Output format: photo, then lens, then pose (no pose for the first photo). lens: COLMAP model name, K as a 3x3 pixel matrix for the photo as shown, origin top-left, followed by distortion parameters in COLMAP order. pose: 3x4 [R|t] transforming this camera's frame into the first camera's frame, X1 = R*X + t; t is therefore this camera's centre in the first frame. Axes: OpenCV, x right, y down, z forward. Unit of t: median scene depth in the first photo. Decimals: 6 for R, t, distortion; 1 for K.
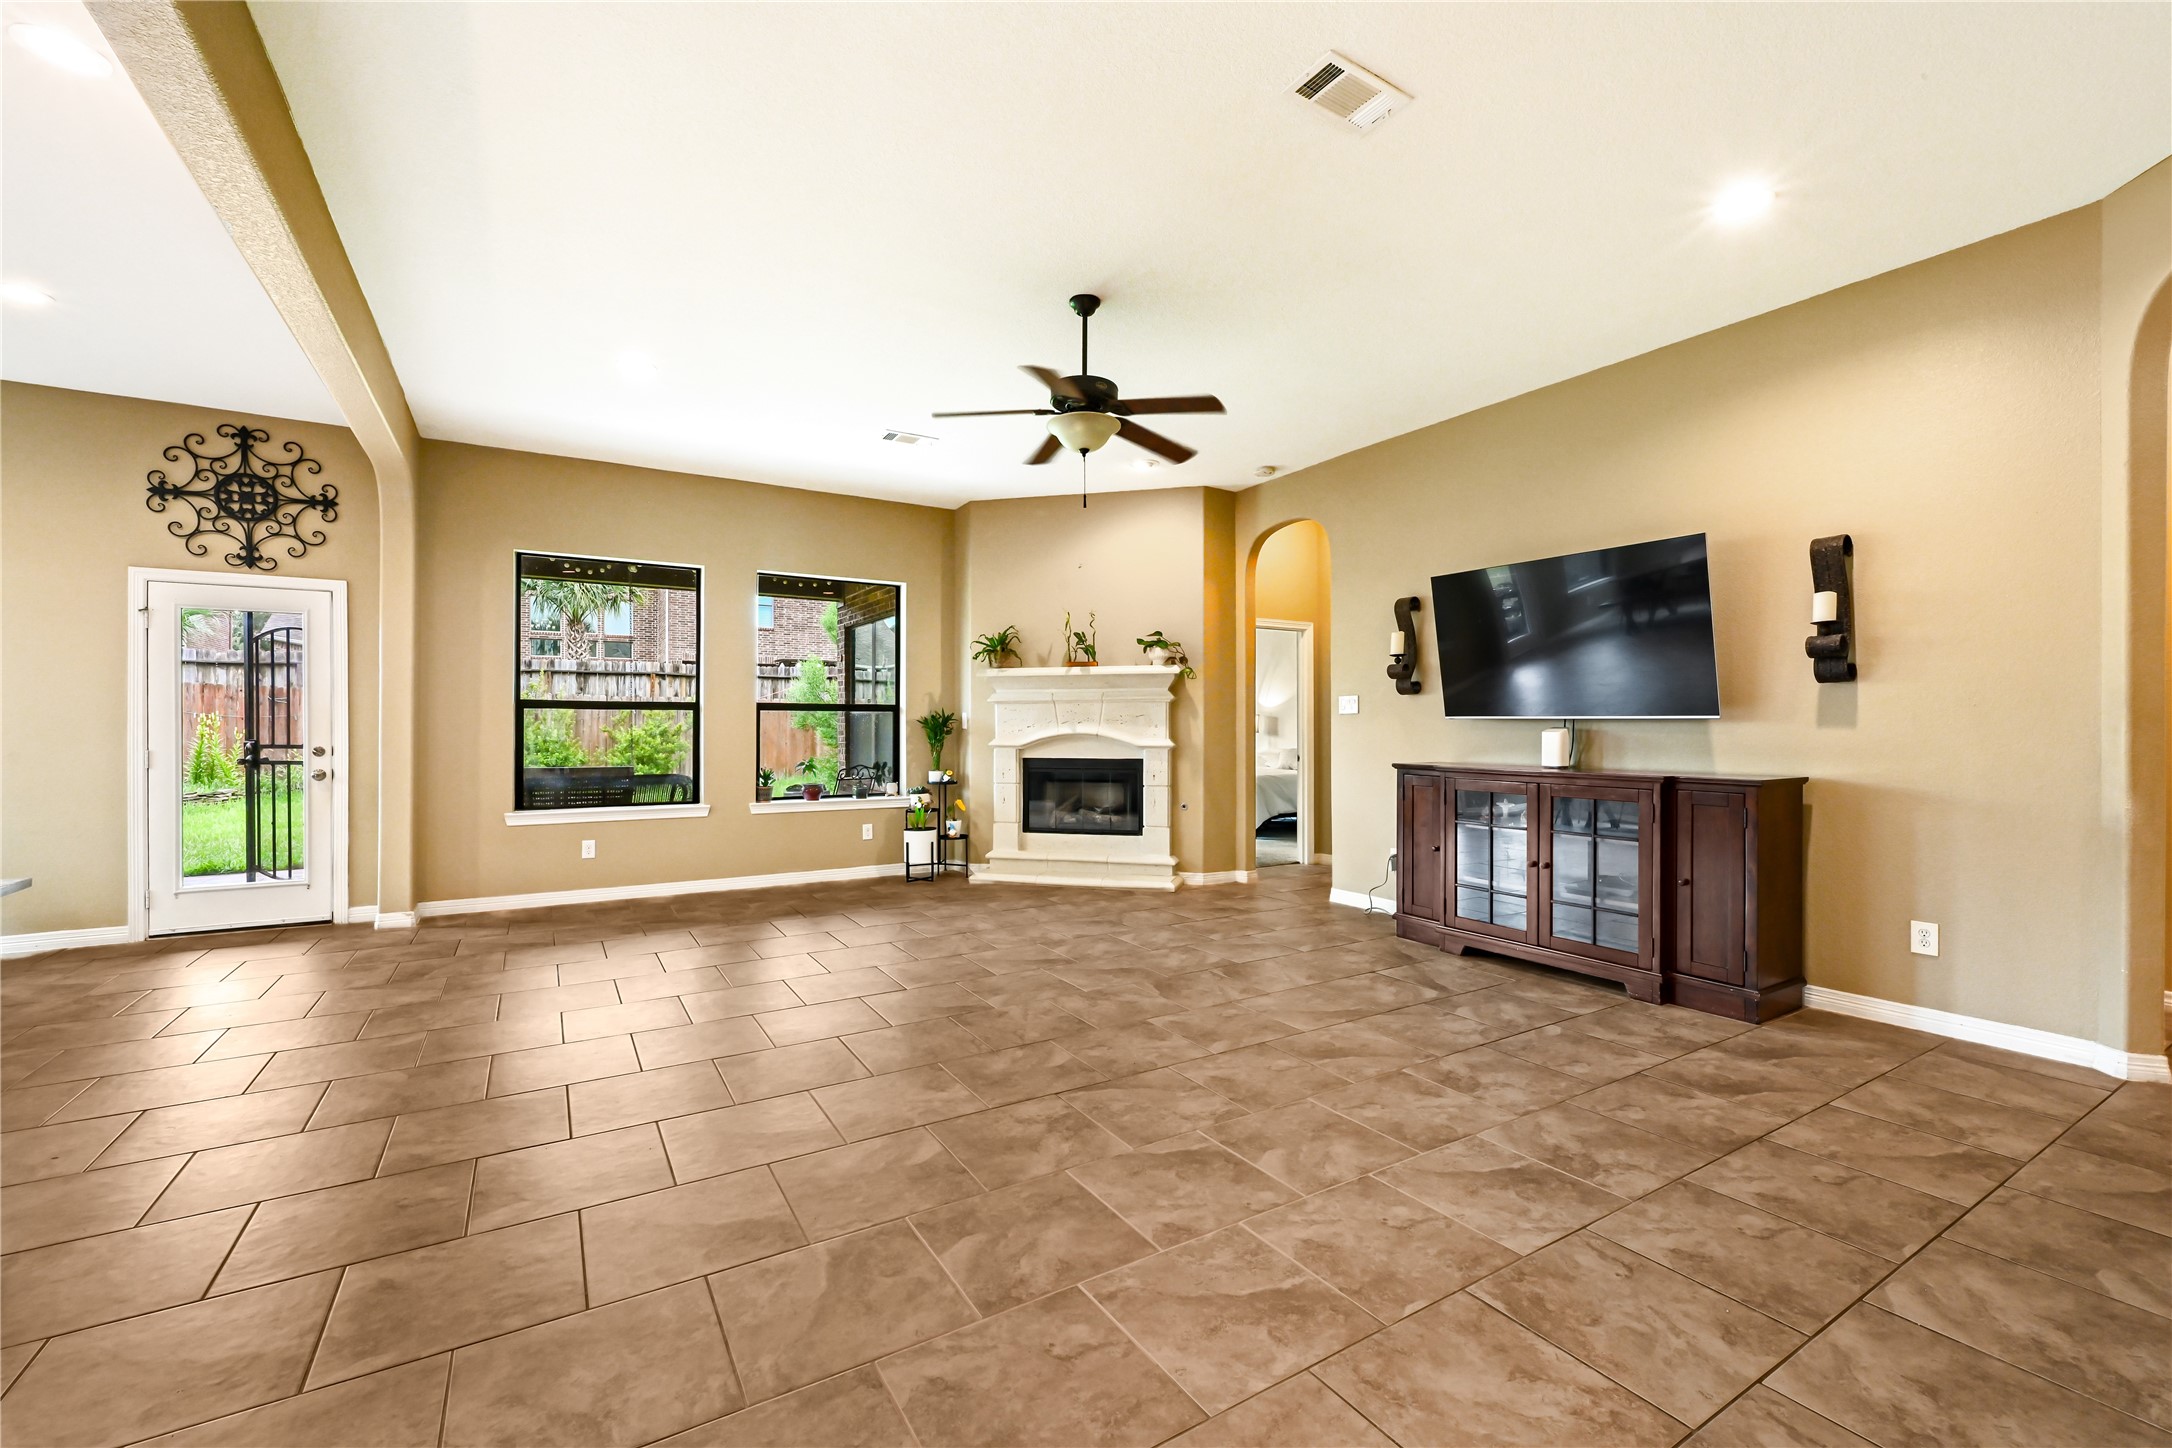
lens RADIAL K [[895.3, 0, 1086.0], [0, 895.3, 726.7], [0, 0, 1]] dist [-0.001184, 0.001199]
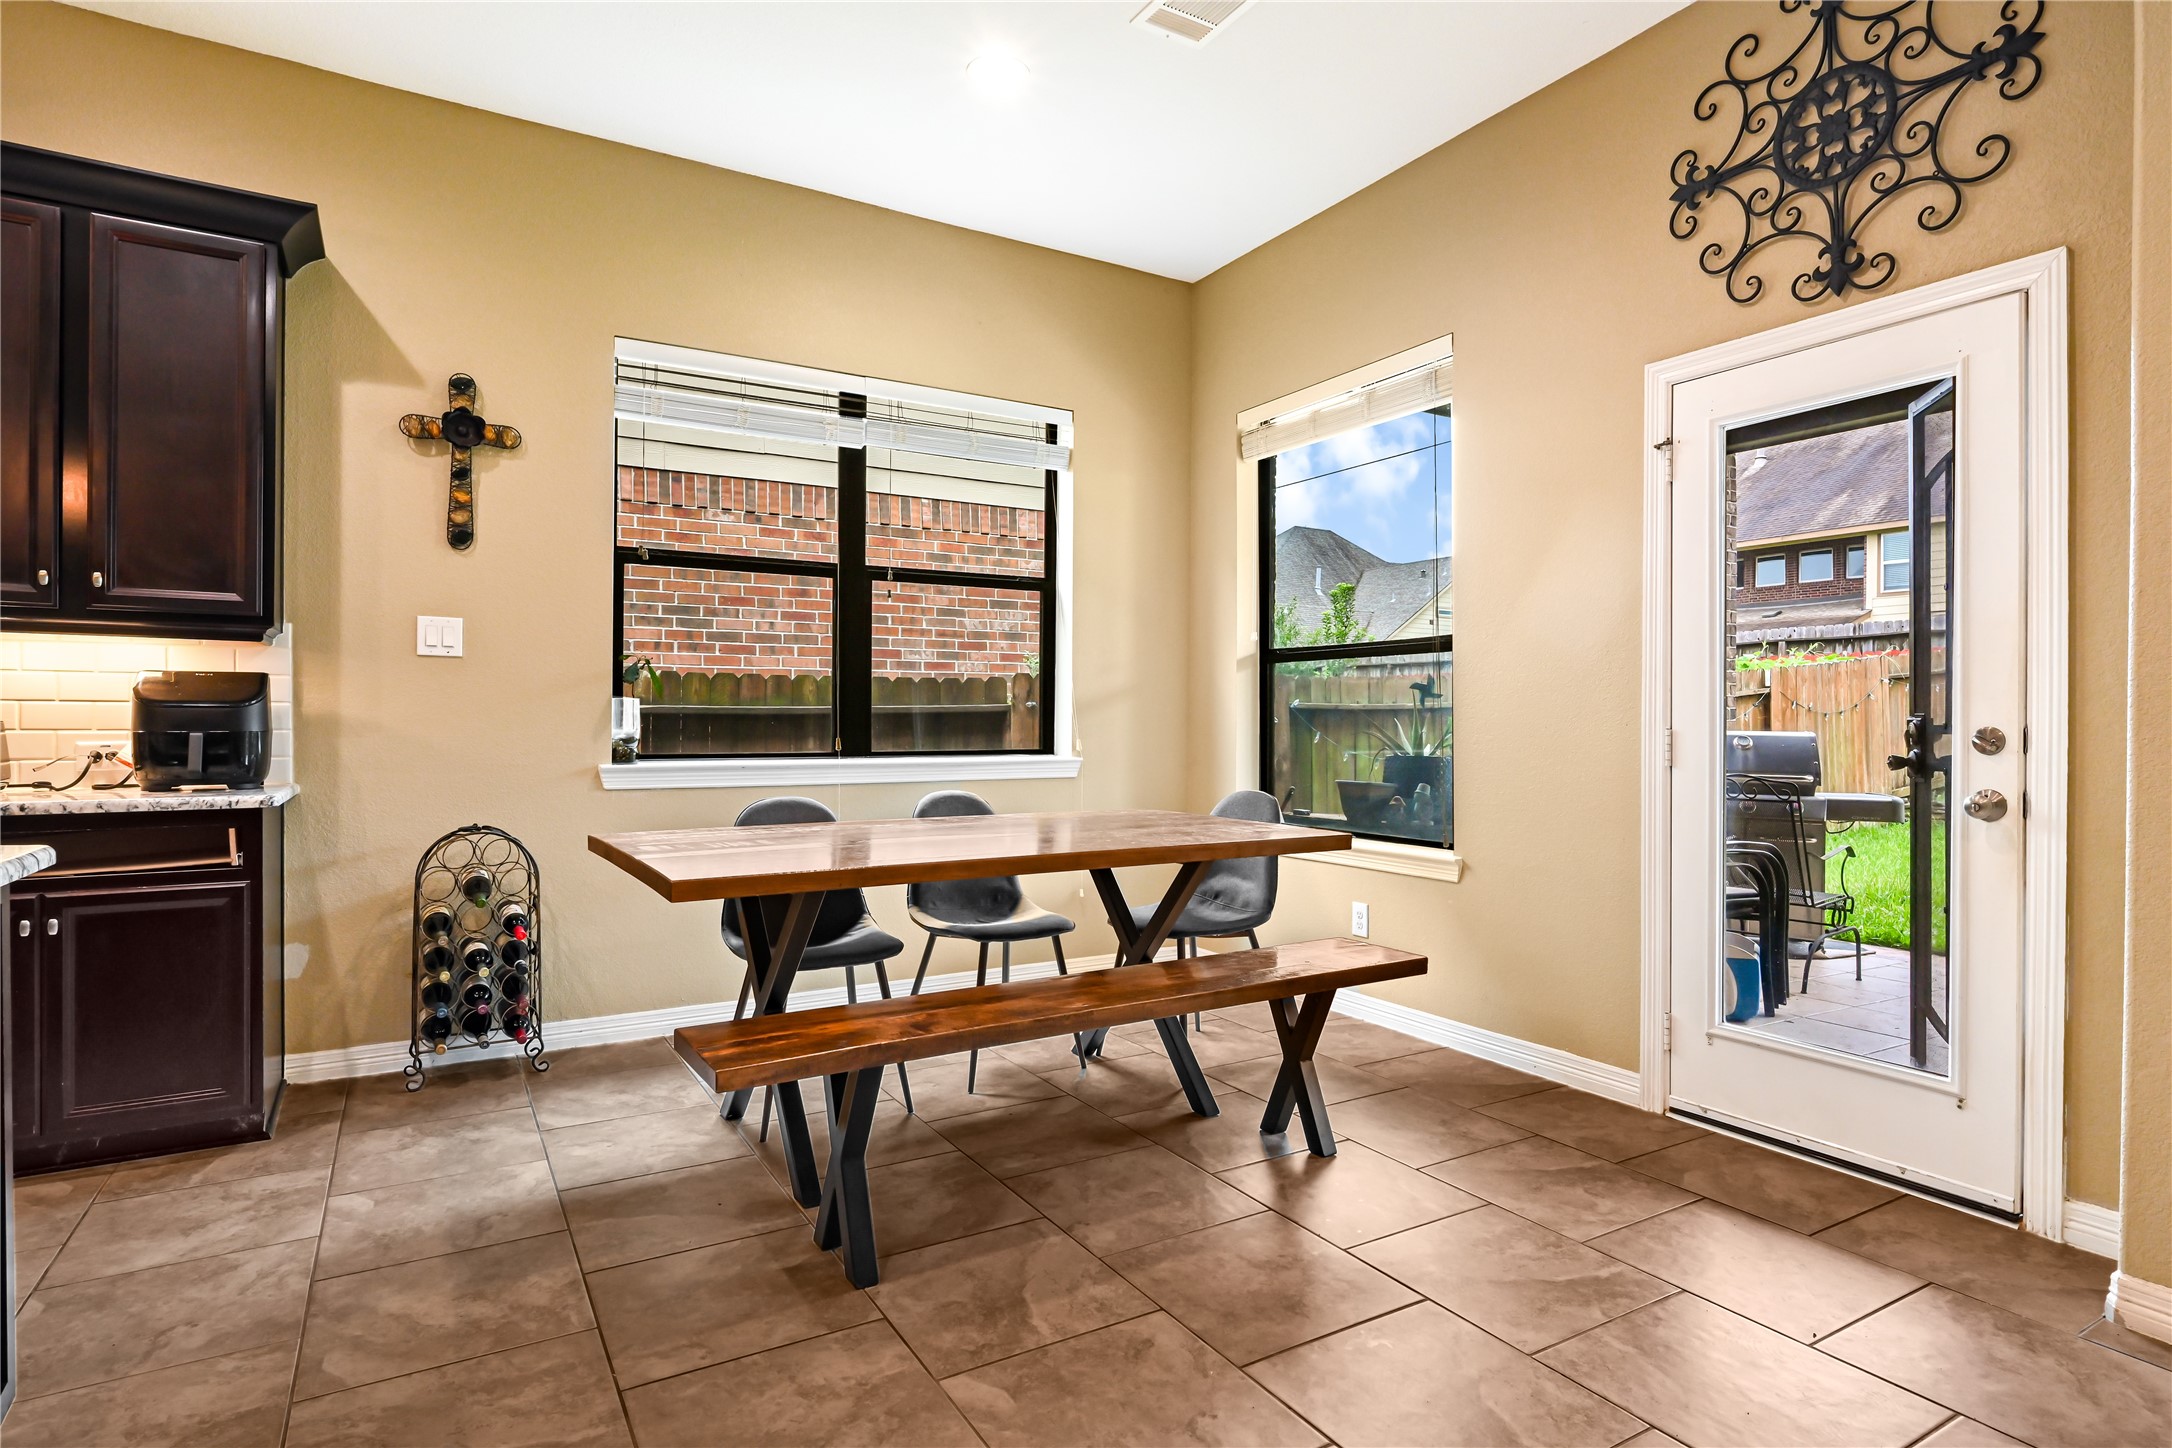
lens RADIAL K [[1134.8, 0, 1088.1], [0, 1134.8, 724.0], [0, 0, 1]] dist [-0.005390, 0.001359]
pose [[-0.013165, 0.002665, -0.999910, -0.404210], [-0.004018, 0.999988, 0.002718, 0.022183], [0.999905, 0.004053, -0.013154, 0.660109]]
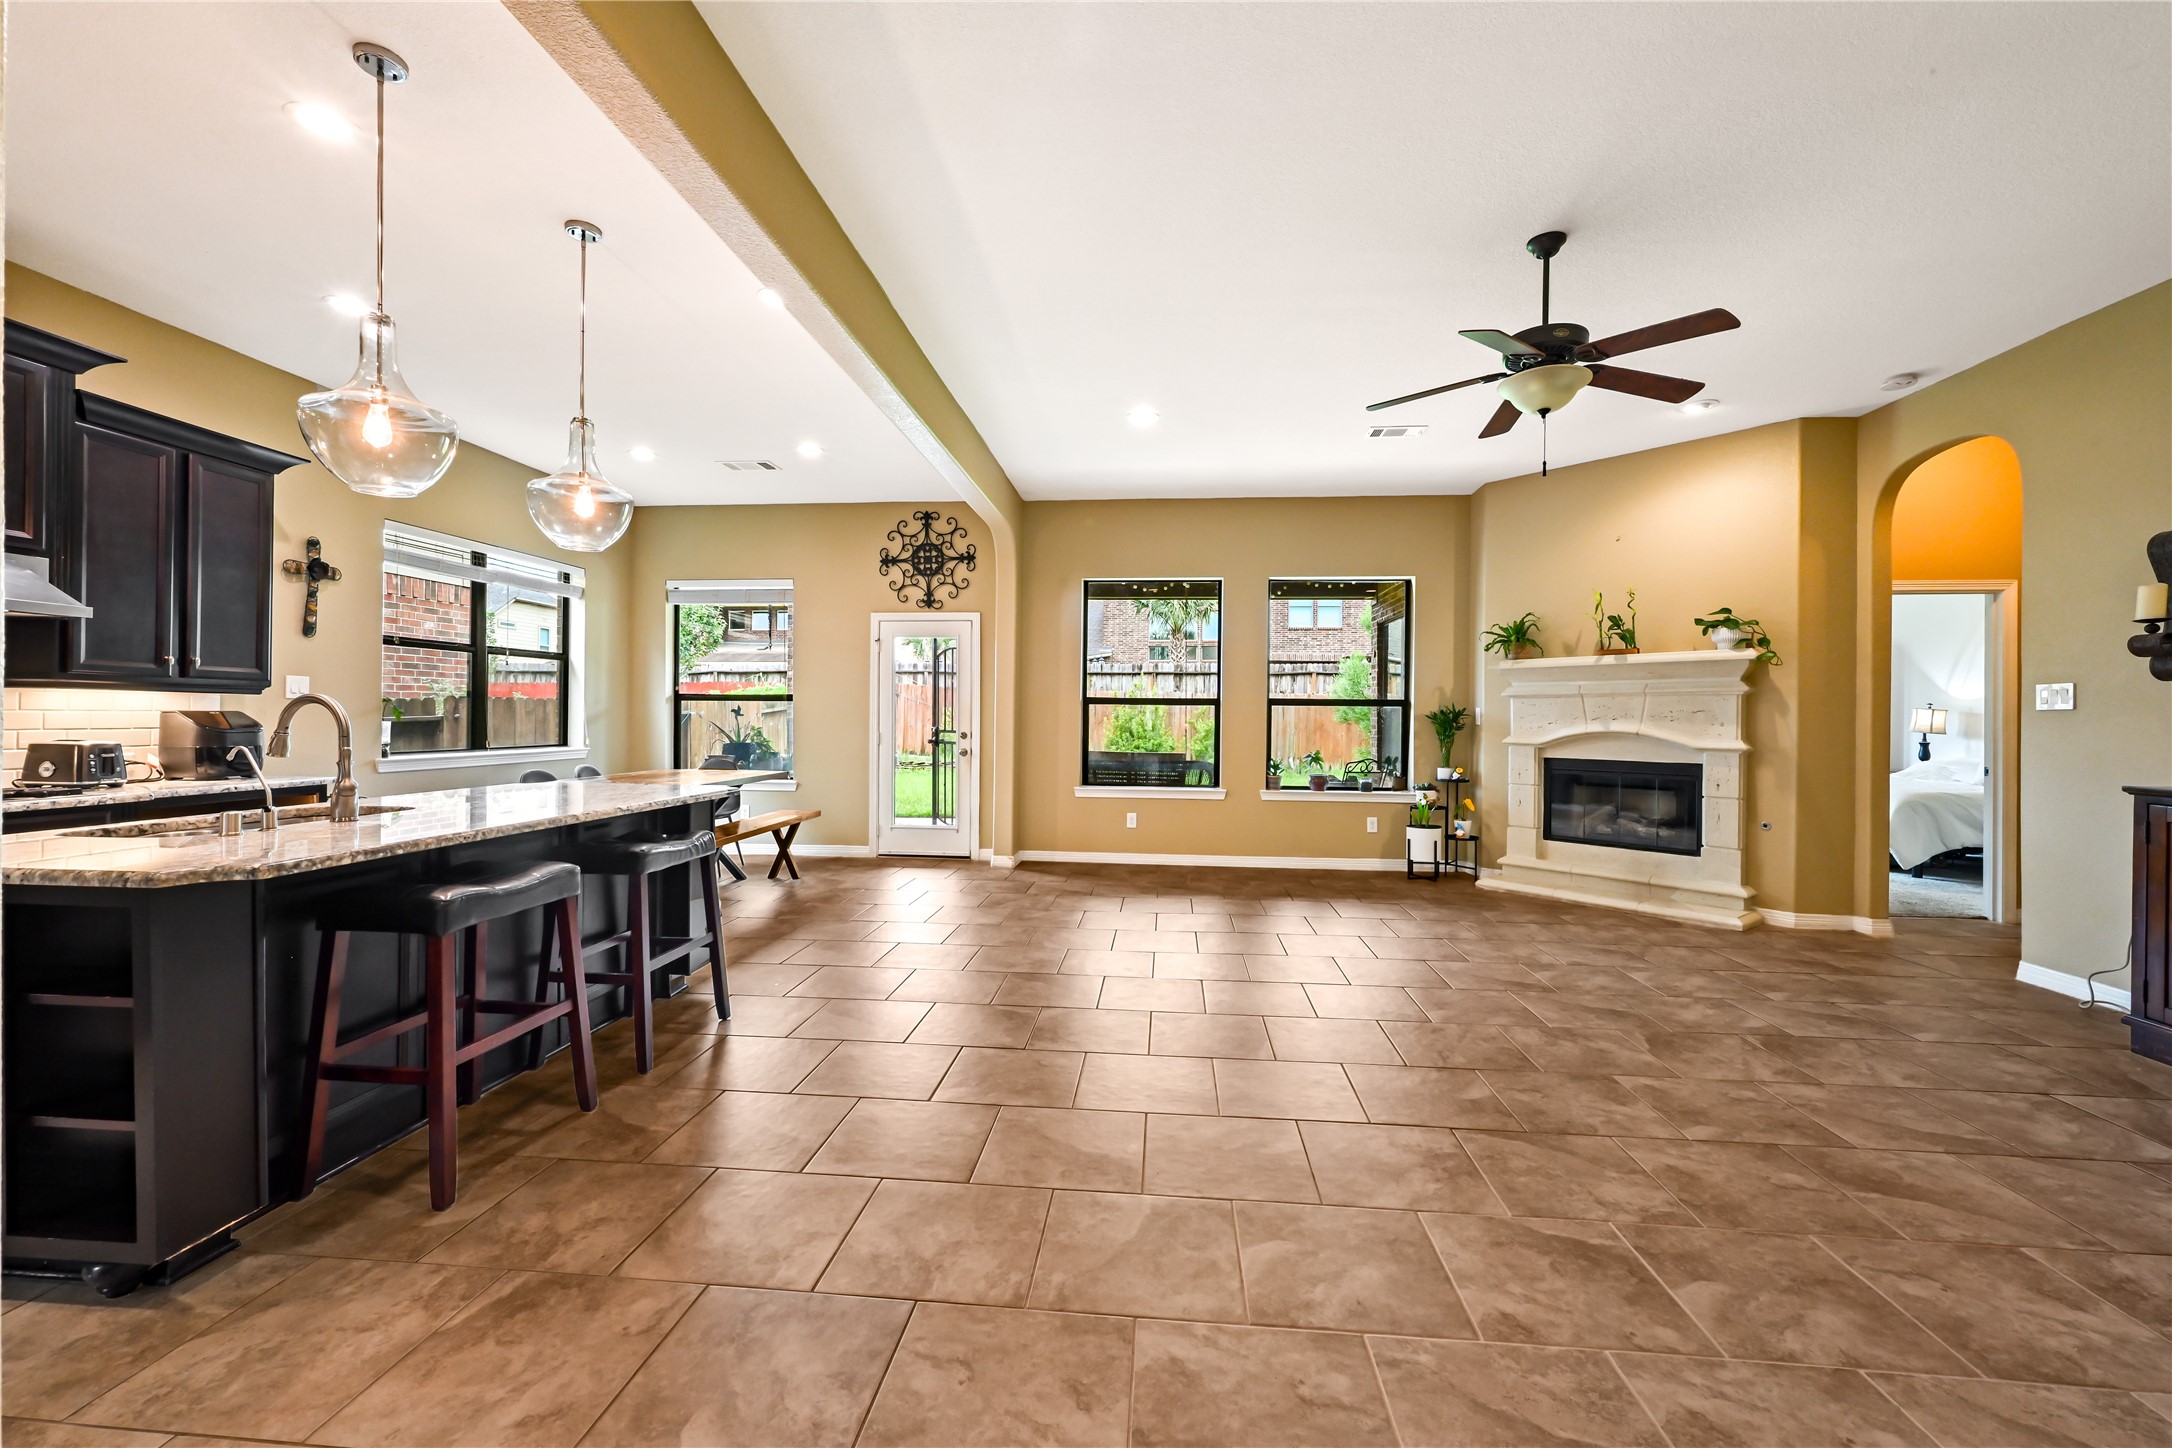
lens RADIAL K [[853.7, 0, 1093.5], [0, 853.7, 717.7], [0, 0, 1]] dist [-0.000424, 0.001038]
pose [[0.804552, 0.007330, -0.593837, 0.103512], [-0.008570, 0.999963, 0.000733, -0.002964], [0.593821, 0.004499, 0.804585, 0.046568]]
